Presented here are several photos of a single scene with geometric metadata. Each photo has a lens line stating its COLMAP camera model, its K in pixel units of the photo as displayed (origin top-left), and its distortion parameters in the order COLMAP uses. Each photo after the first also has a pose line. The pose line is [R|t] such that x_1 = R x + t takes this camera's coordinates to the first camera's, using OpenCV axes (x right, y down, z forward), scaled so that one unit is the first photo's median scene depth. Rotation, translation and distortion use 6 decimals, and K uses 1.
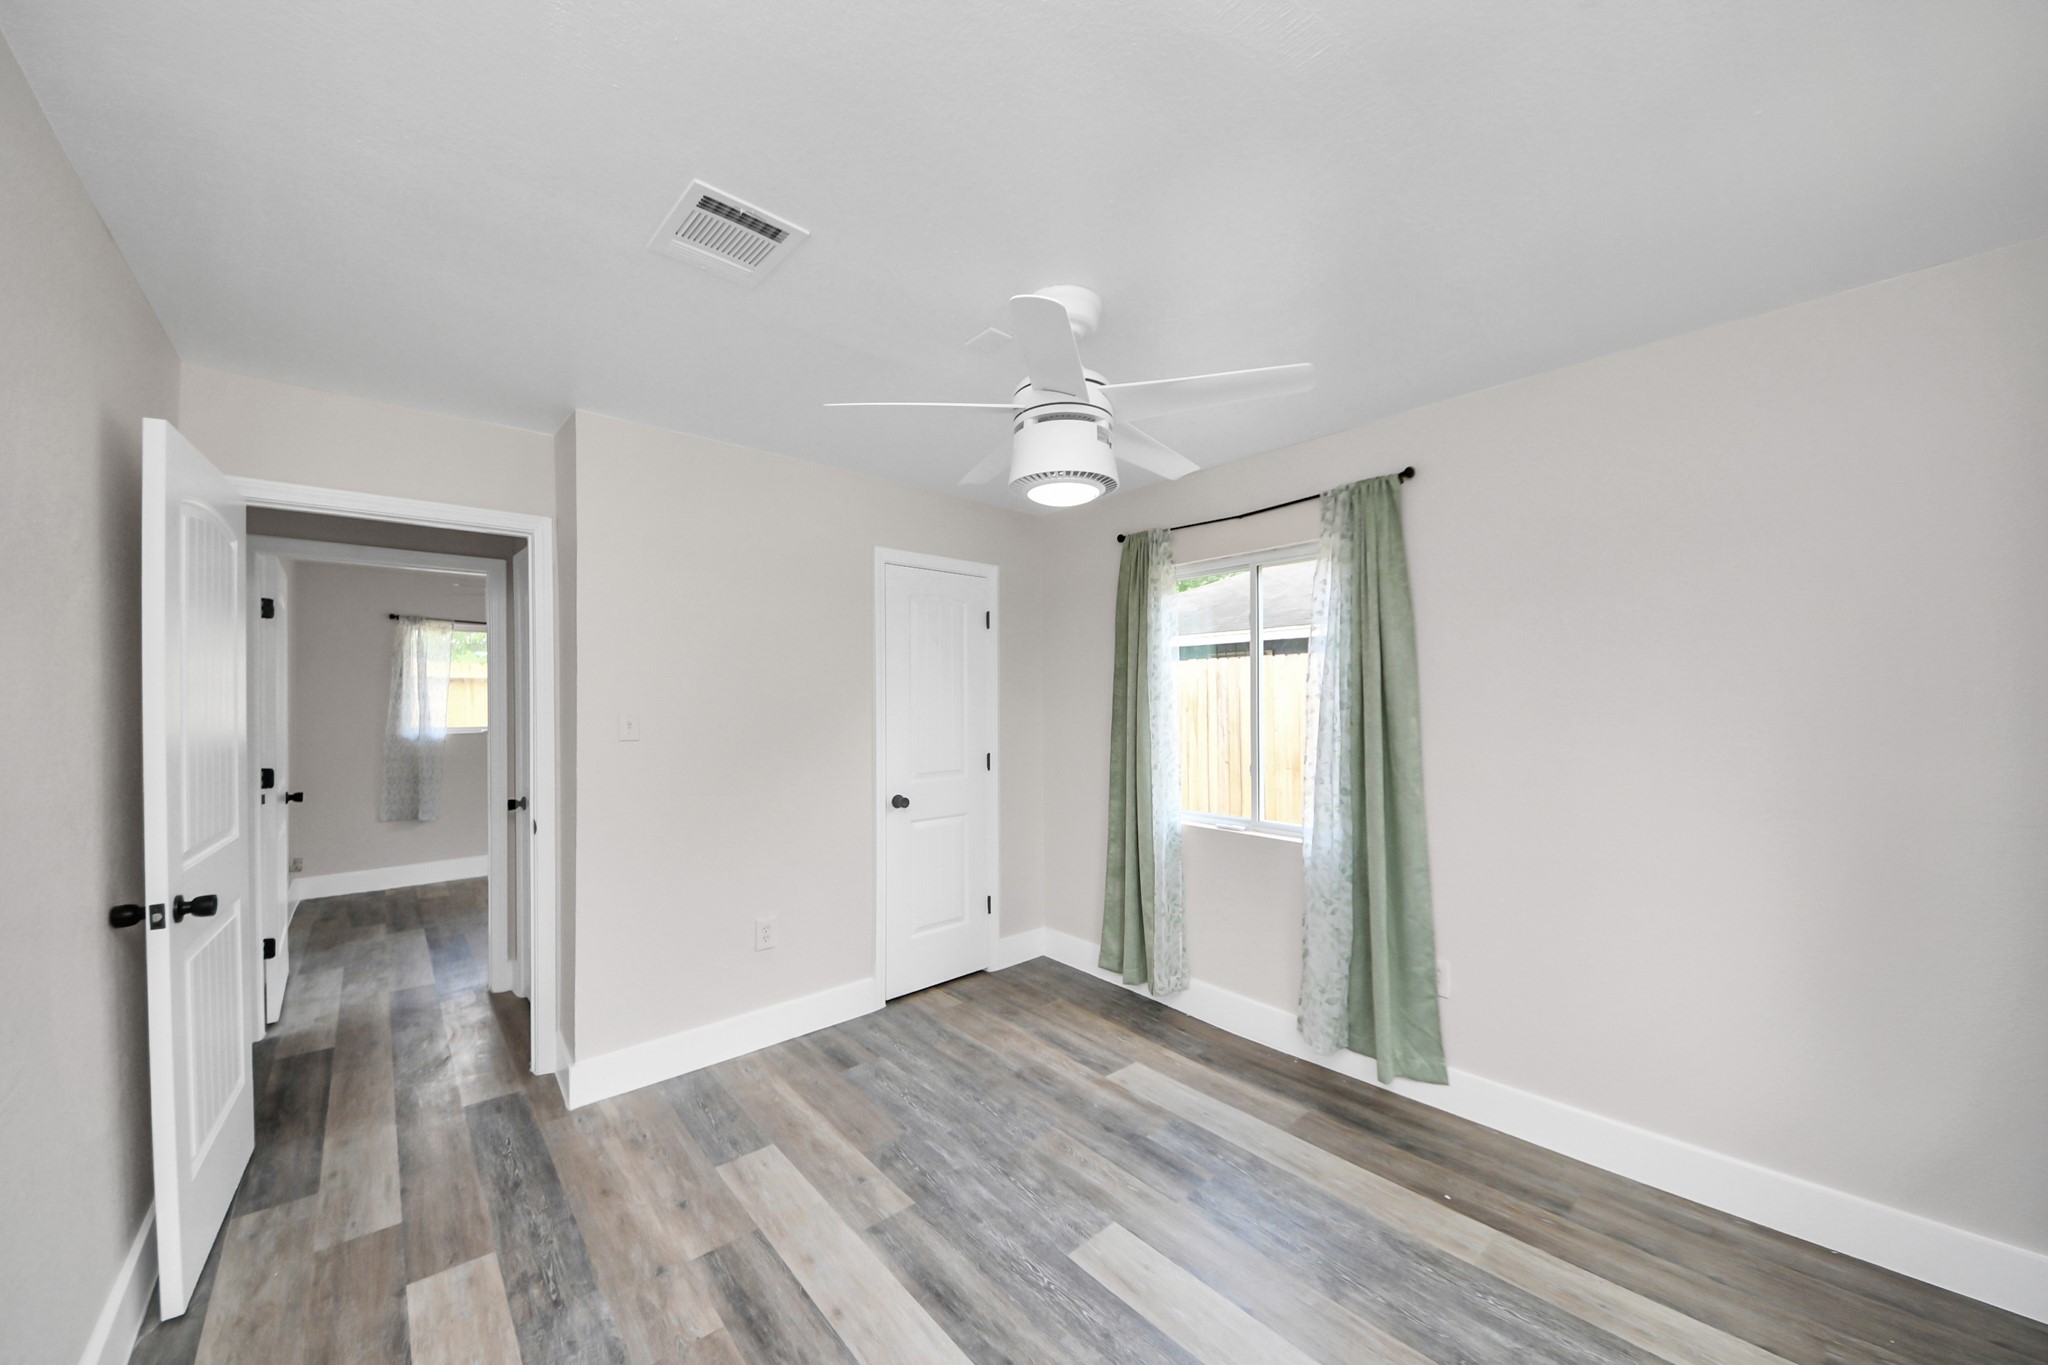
lens RADIAL K [[731.8, 0, 1012.8], [0, 731.8, 690.8], [0, 0, 1]] dist [0.037134, -0.022626]
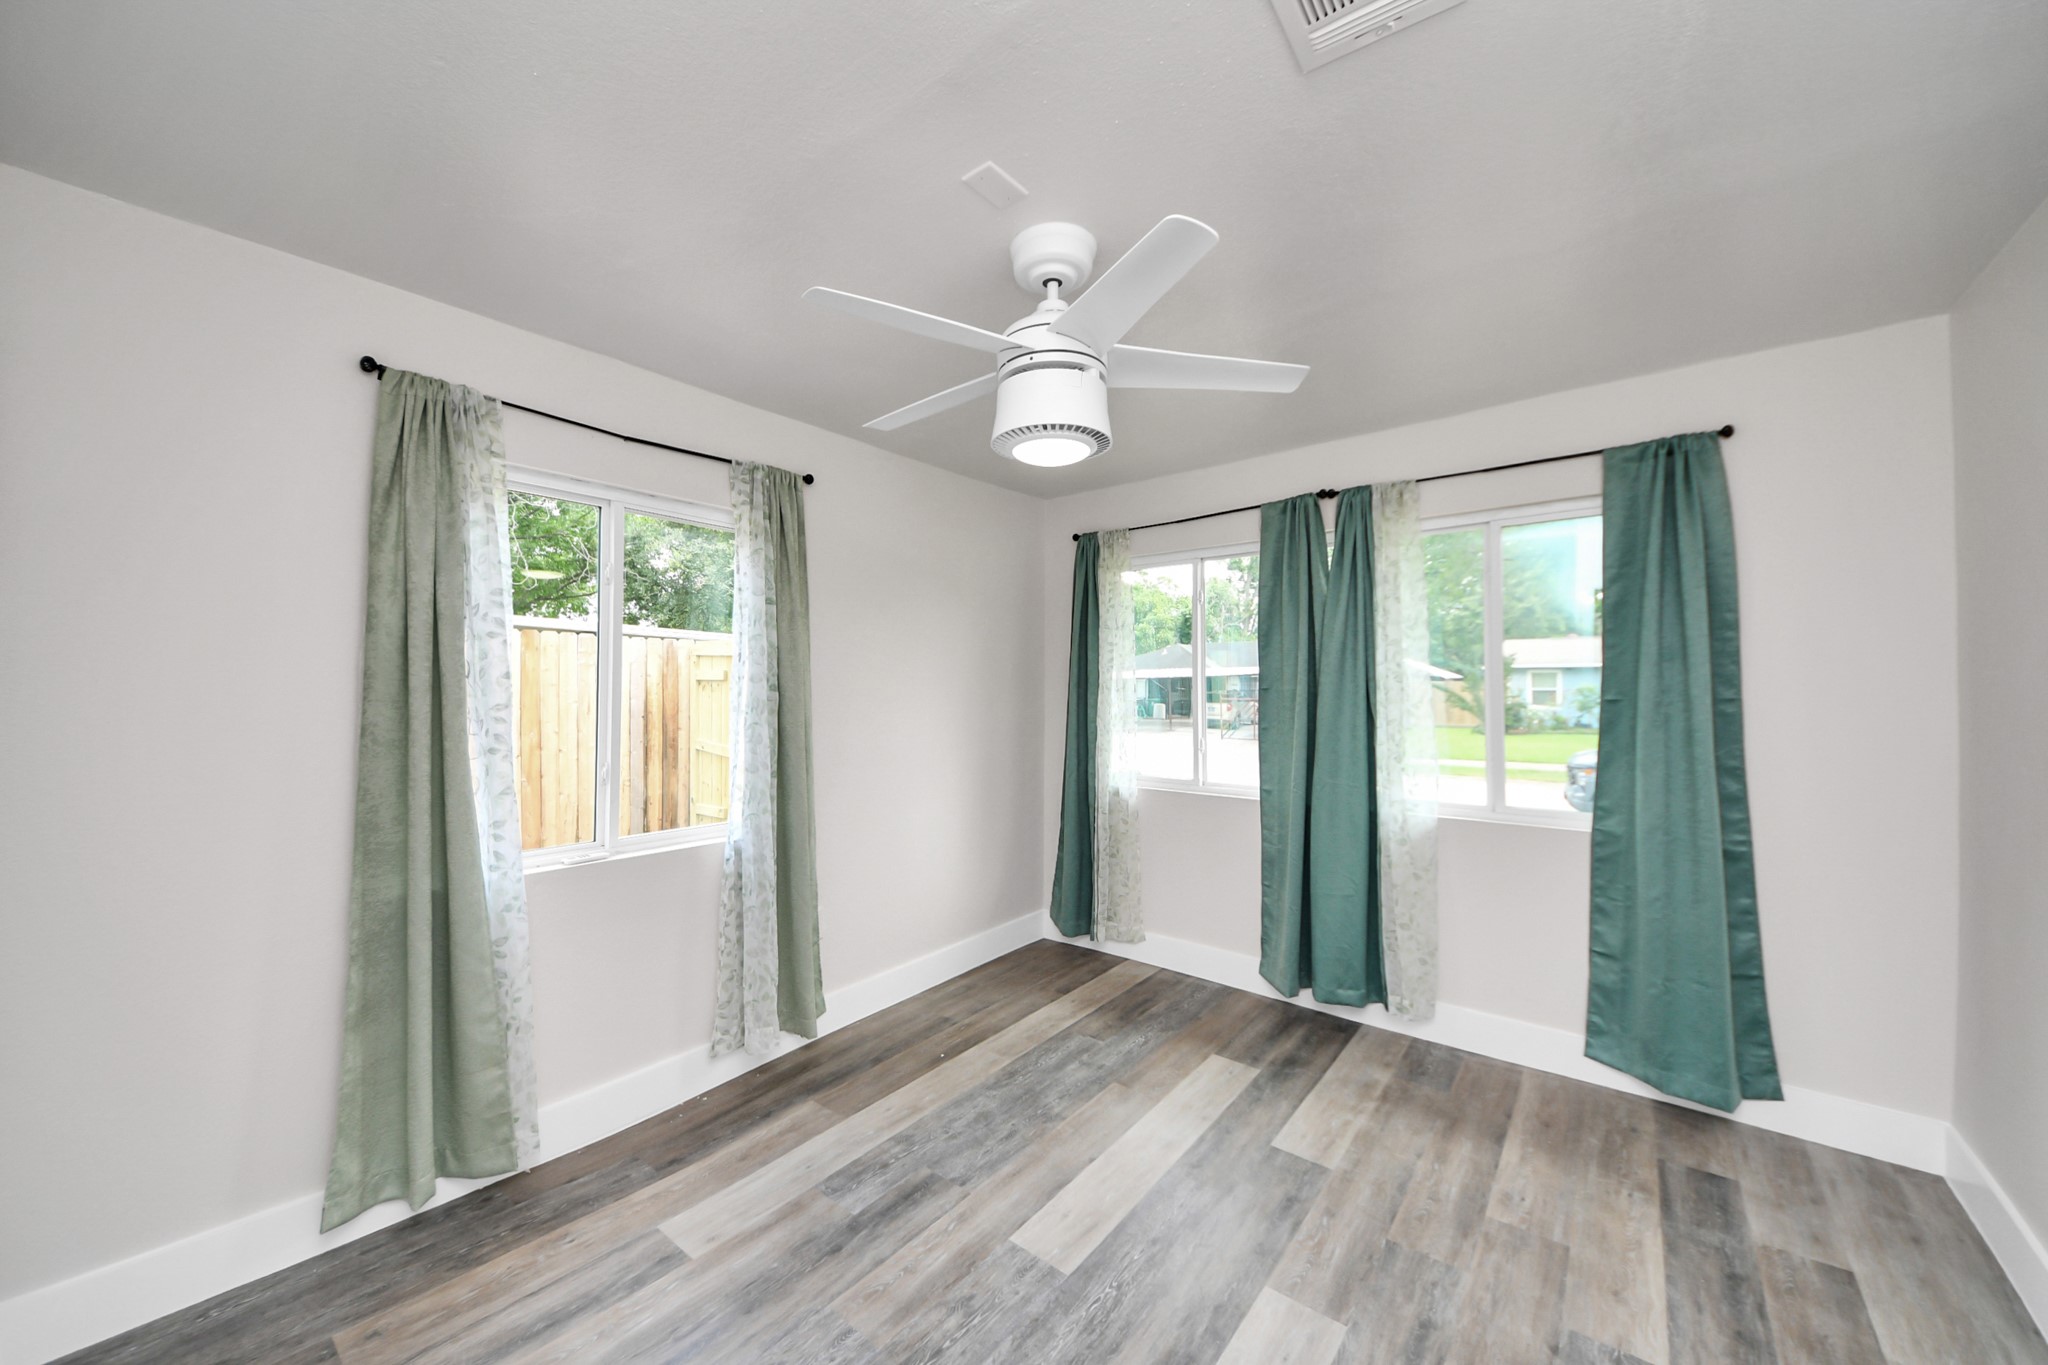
lens RADIAL K [[731.8, 0, 1012.8], [0, 731.8, 690.8], [0, 0, 1]] dist [0.037134, -0.022626]
pose [[-0.157874, -0.000593, 0.987459, -0.606580], [-0.011321, 0.999935, -0.001209, 0.019687], [-0.987394, -0.011370, -0.157870, 0.886903]]
